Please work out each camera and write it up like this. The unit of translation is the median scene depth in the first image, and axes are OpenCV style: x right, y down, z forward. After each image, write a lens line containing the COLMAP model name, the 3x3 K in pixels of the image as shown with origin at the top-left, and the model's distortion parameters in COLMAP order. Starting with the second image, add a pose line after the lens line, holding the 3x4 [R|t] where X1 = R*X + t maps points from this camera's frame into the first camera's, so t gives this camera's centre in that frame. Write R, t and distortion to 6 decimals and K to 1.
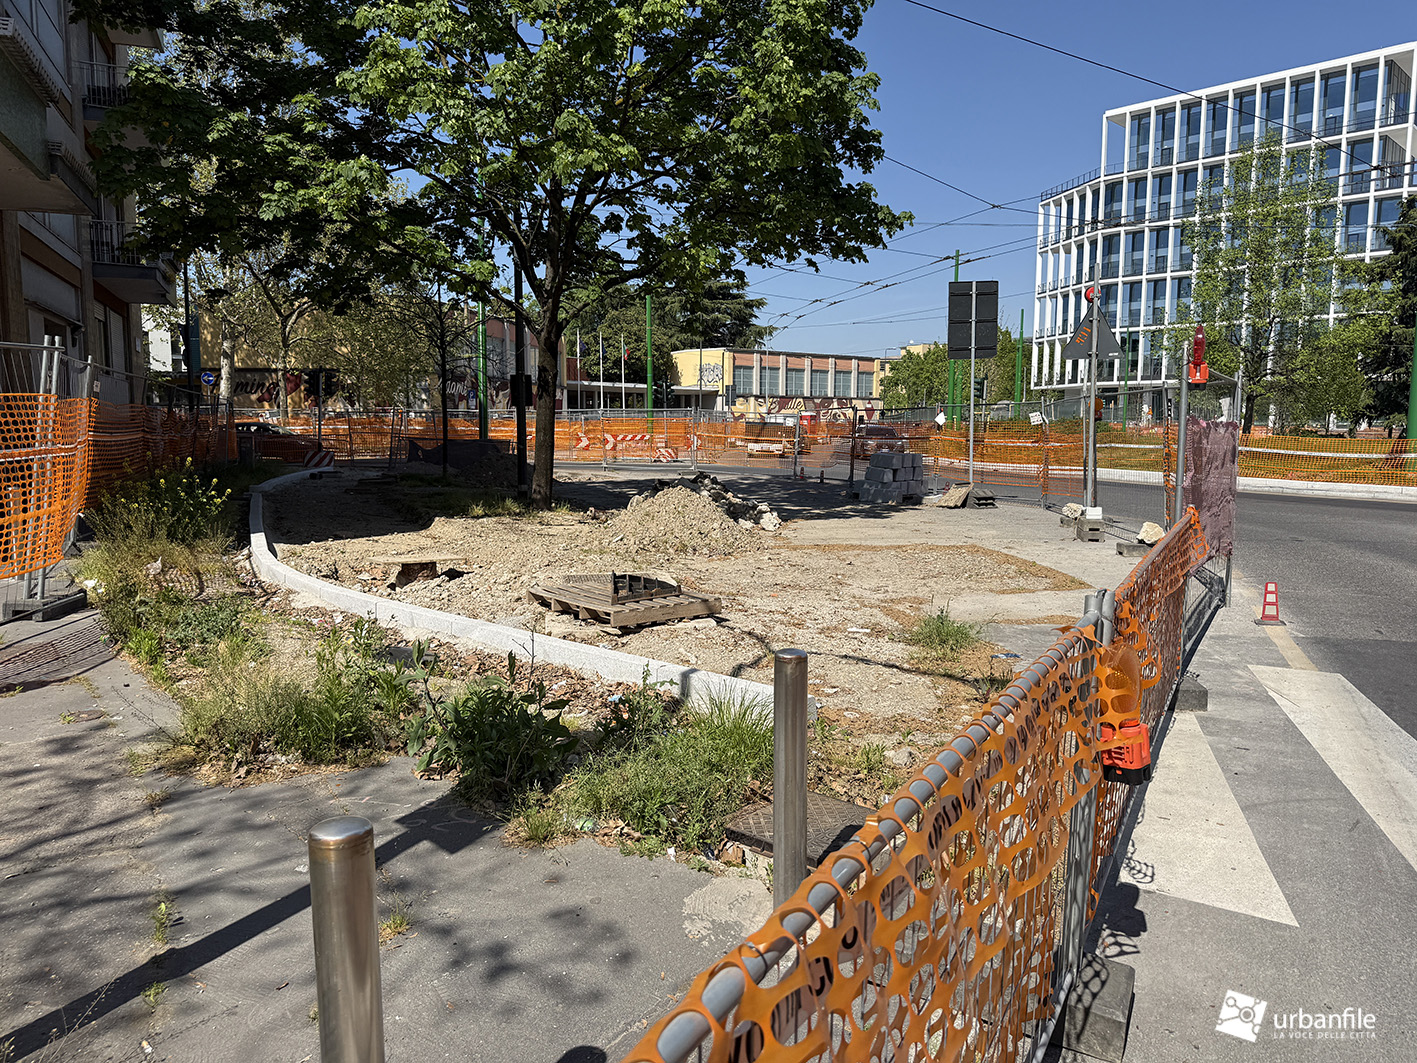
lens RADIAL K [[1011.8, 0, 700.6], [0, 1011.8, 529.1], [0, 0, 1]] dist [0.036931, -0.043431]
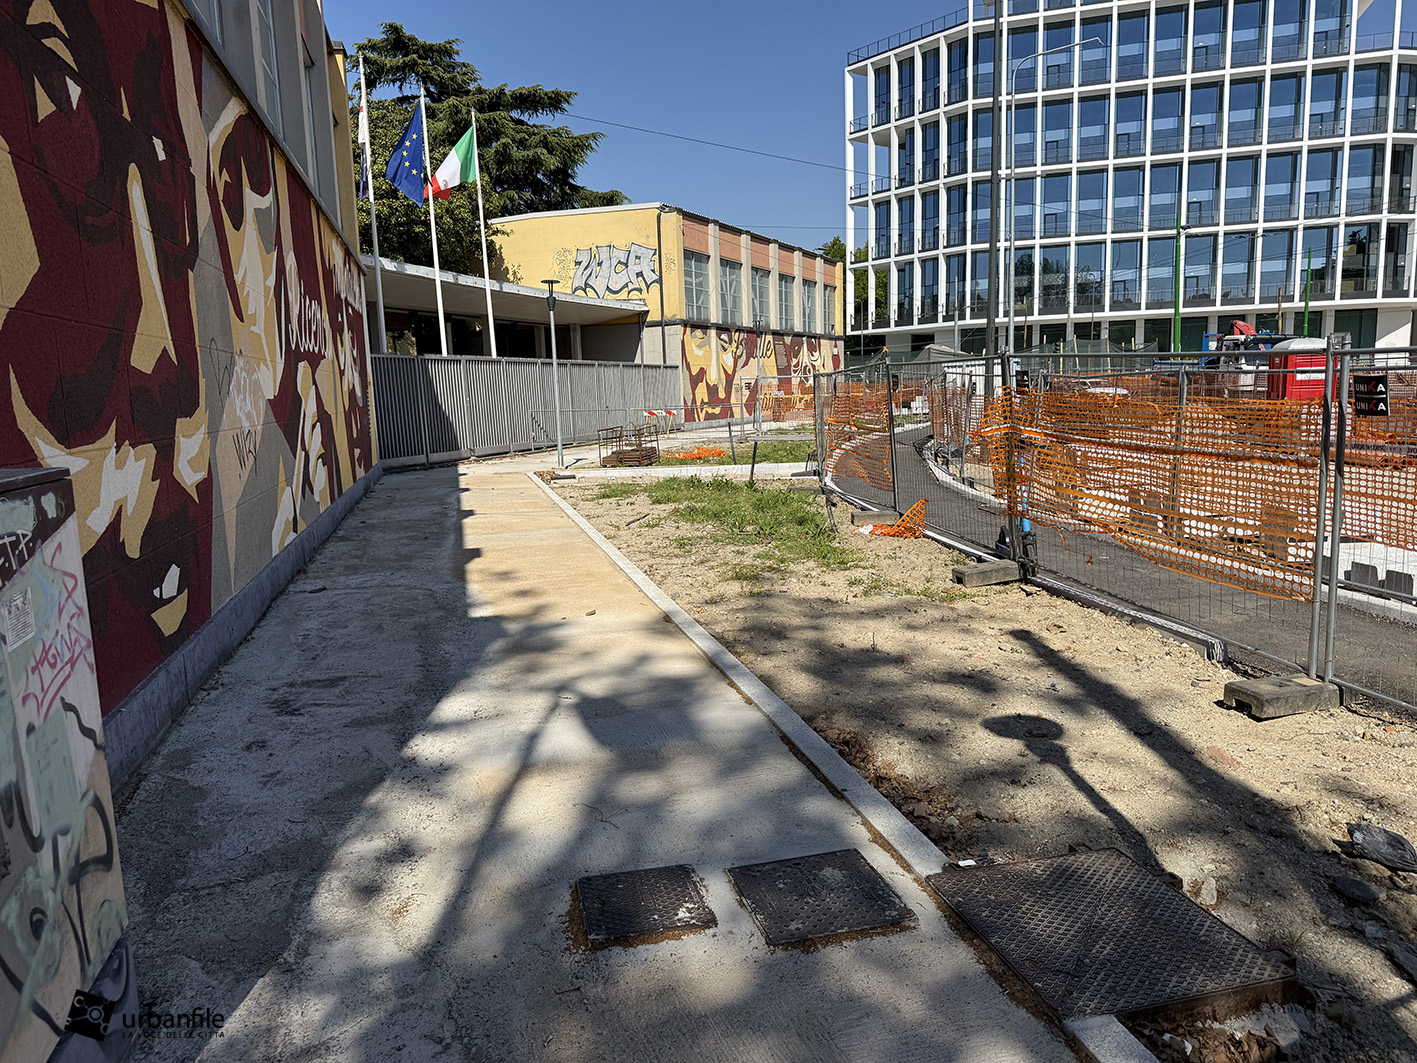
lens RADIAL K [[1011.8, 0, 705.5], [0, 1011.8, 542.9], [0, 0, 1]] dist [0.036931, -0.043431]
pose [[0.885892, -0.107062, 0.451367, -0.146536], [0.091052, 0.994207, 0.057116, -0.063065], [-0.454868, -0.009501, 0.890508, 0.597300]]
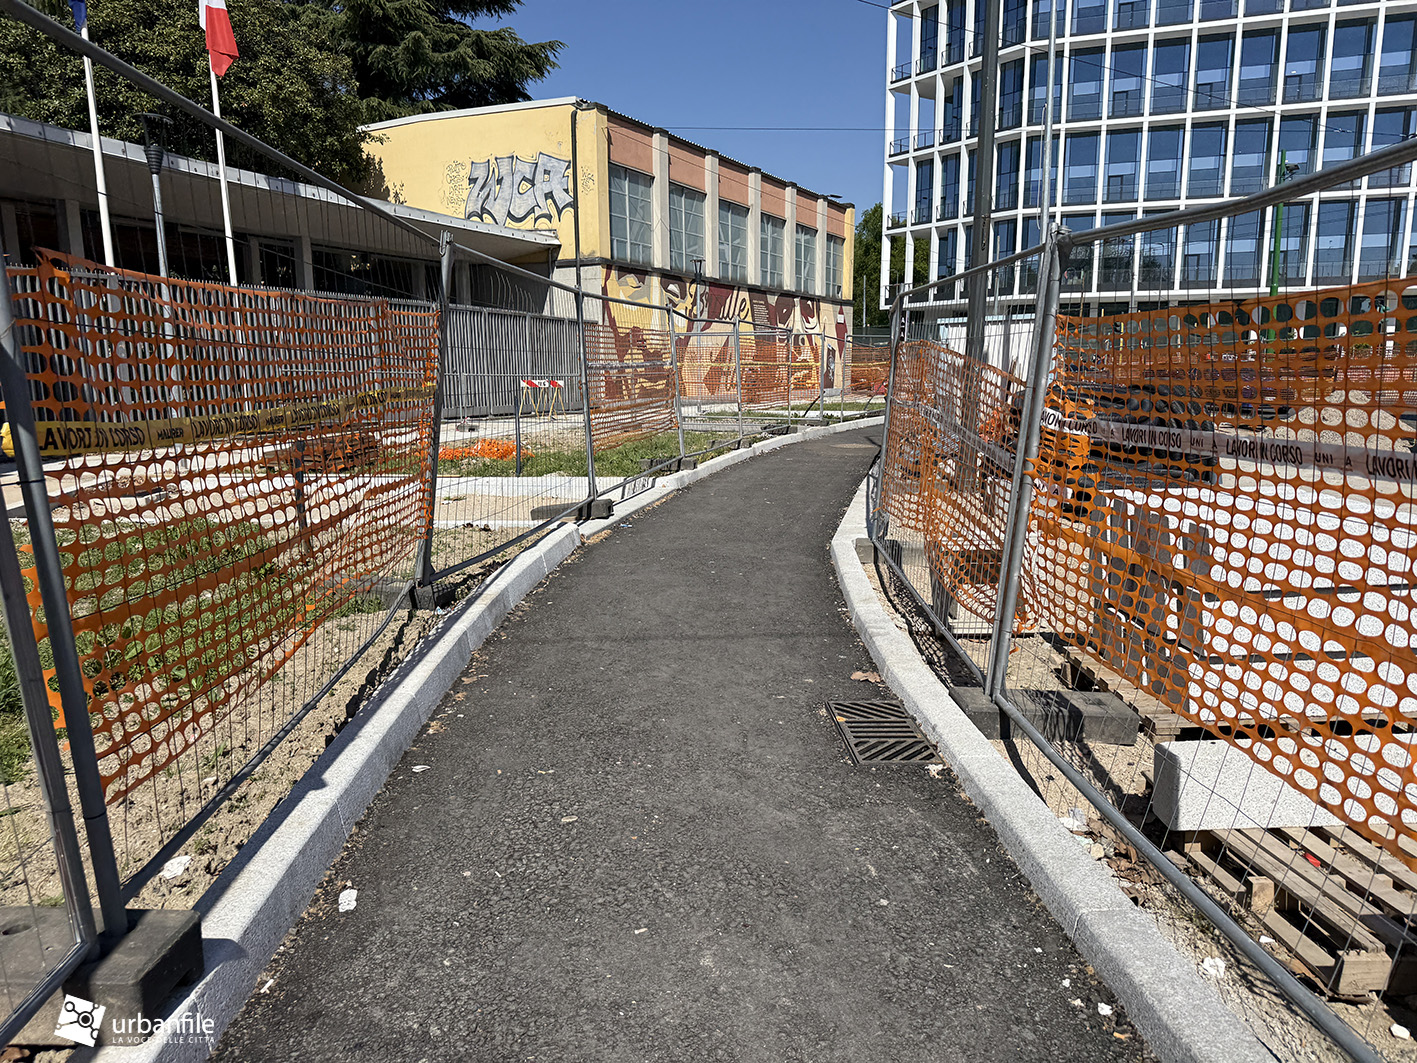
lens RADIAL K [[1011.8, 0, 709.3], [0, 1011.8, 541.5], [0, 0, 1]] dist [0.036931, -0.043431]
pose [[0.906477, -0.082604, 0.414097, -0.069521], [0.058409, 0.995781, 0.070777, -0.065961], [-0.418197, -0.039971, 0.907477, 0.671921]]
